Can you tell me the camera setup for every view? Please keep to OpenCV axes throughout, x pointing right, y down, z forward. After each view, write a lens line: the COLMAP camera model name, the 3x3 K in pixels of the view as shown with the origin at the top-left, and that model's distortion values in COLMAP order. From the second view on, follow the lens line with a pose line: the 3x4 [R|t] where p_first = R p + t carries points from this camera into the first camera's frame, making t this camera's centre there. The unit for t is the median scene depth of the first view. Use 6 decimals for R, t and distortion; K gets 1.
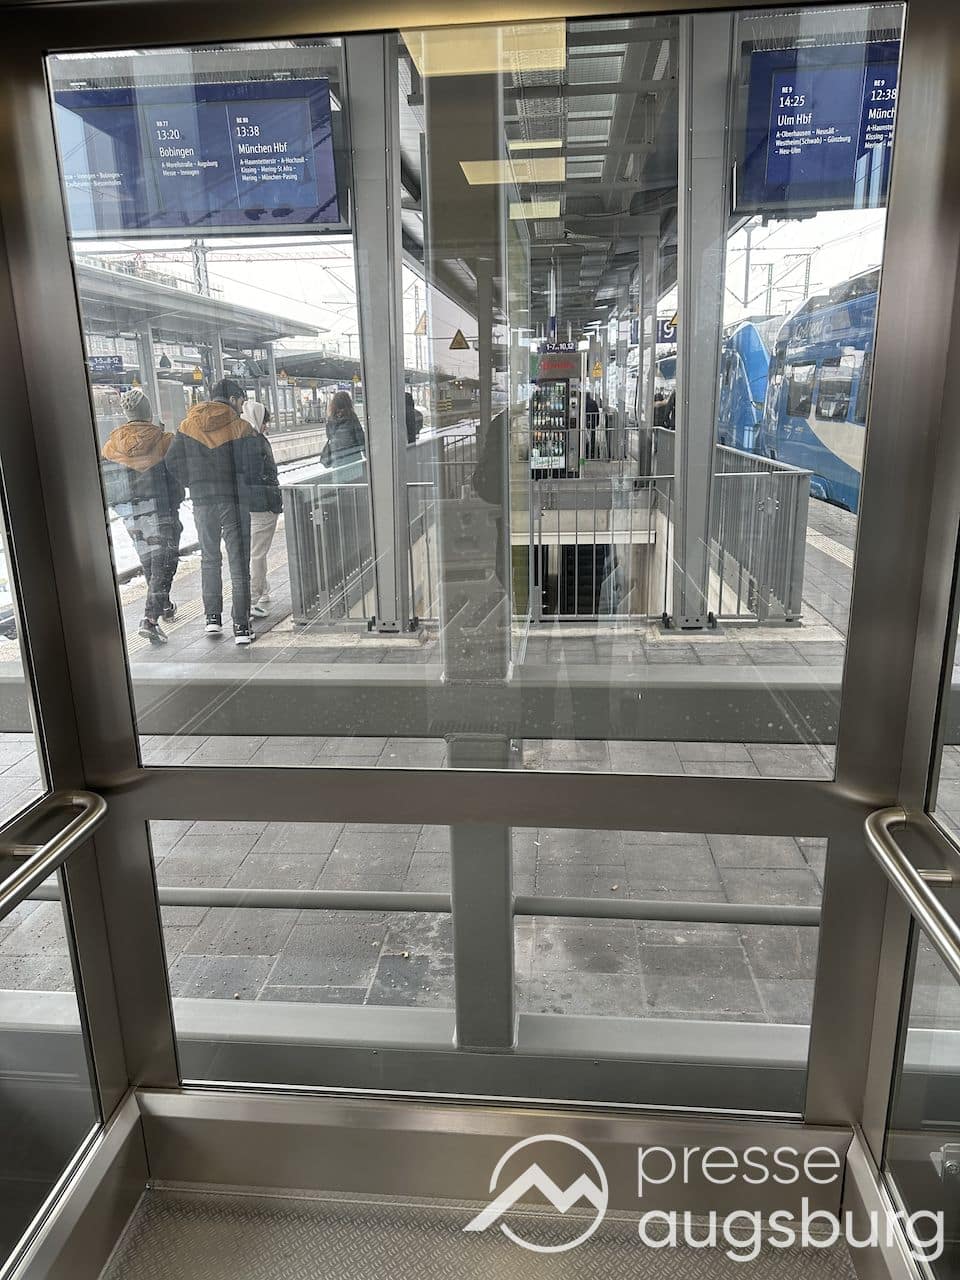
lens RADIAL K [[892.1, 0, 480.0], [0, 892.1, 640.0], [0, 0, 1]] dist [-0.002695, -0.006295]
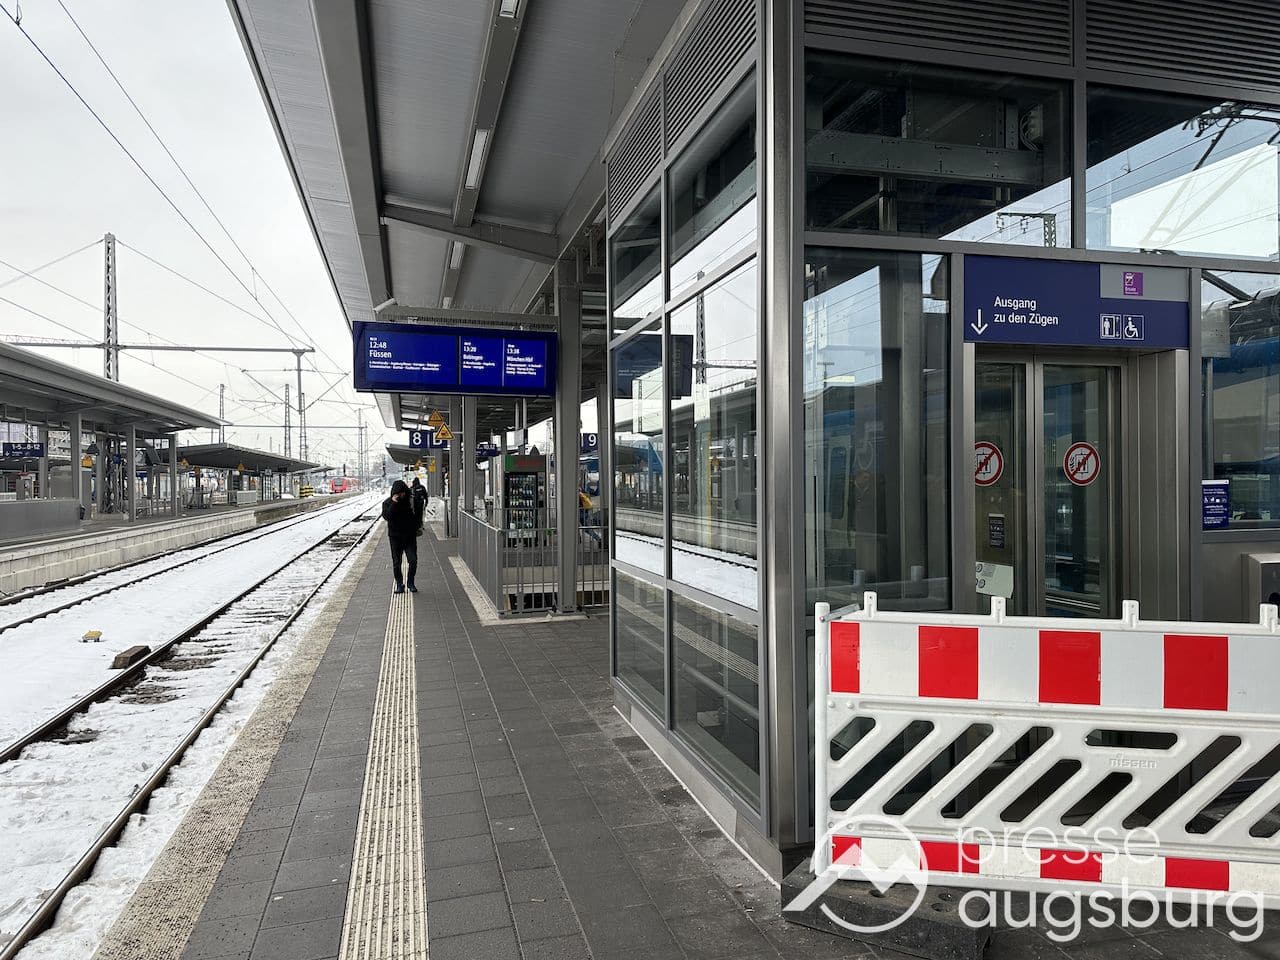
lens RADIAL K [[892.1, 0, 640.0], [0, 892.1, 480.0], [0, 0, 1]] dist [-0.002695, -0.006295]
pose [[0.940071, 0.013640, 0.340706, -0.108637], [0.079796, 0.962653, -0.258713, 0.039148], [-0.331510, 0.270396, 0.903873, -0.131691]]
